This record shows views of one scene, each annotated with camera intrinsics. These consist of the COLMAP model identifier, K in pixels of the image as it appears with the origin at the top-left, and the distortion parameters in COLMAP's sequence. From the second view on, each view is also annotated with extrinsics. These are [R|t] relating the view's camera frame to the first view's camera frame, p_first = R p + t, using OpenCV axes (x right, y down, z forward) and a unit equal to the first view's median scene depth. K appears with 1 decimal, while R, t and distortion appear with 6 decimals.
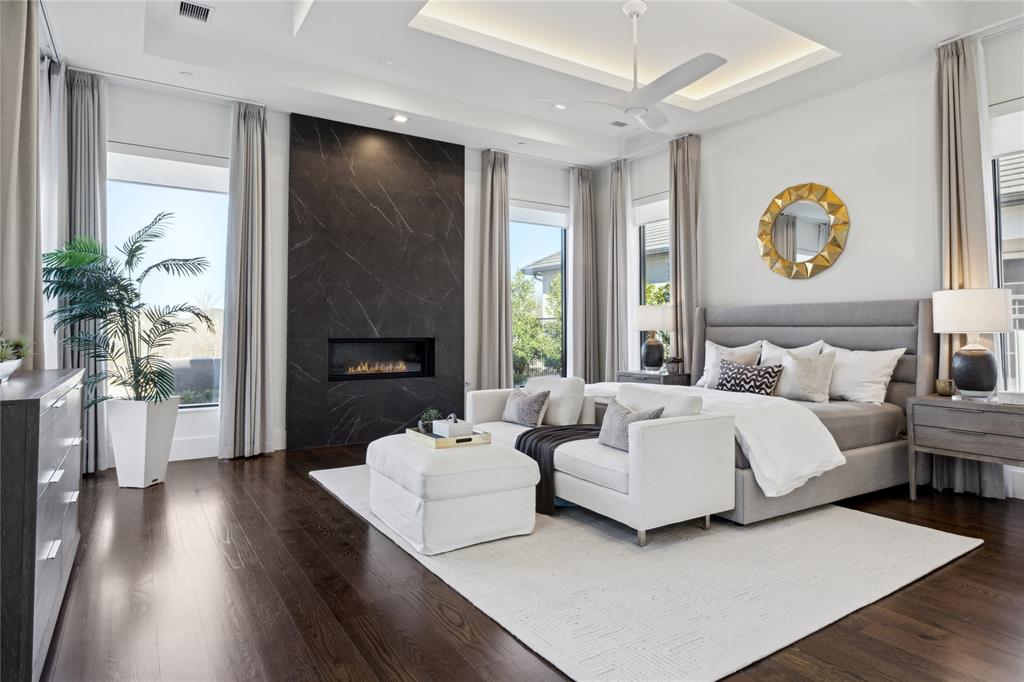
lens RADIAL K [[591.5, 0, 513.3], [0, 591.5, 333.7], [0, 0, 1]] dist [-0.007153, -0.000375]
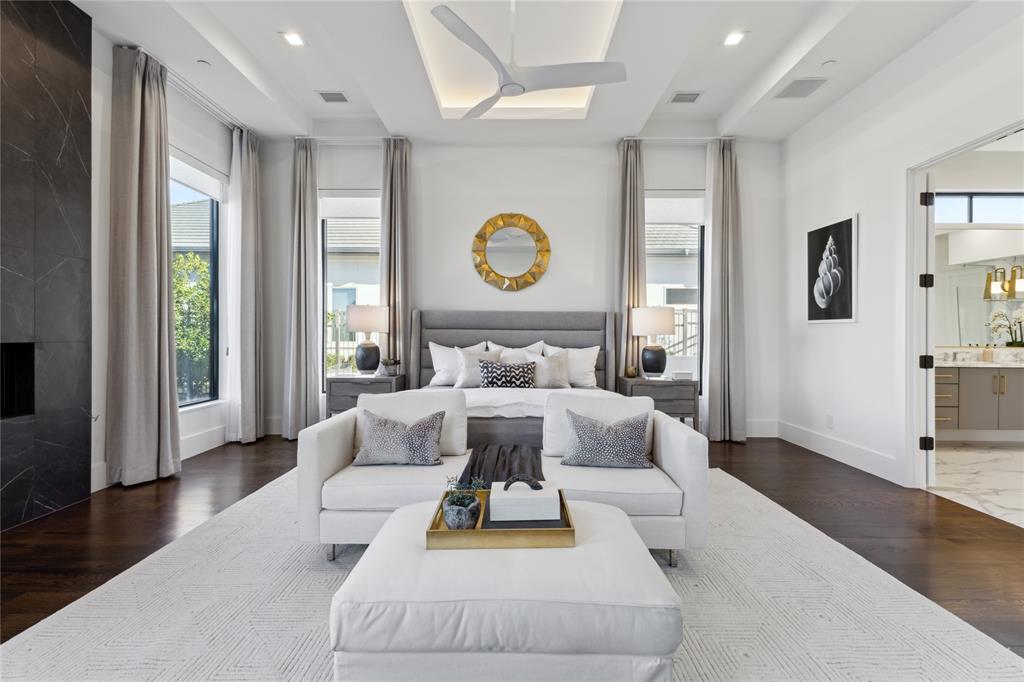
lens RADIAL K [[459.2, 0, 512.1], [0, 459.2, 341.7], [0, 0, 1]] dist [0.026390, -0.000407]
pose [[0.544738, -0.010932, 0.838535, -0.307841], [-0.001535, 0.999900, 0.014033, -0.001054], [-0.838605, -0.008931, 0.544666, 0.468825]]
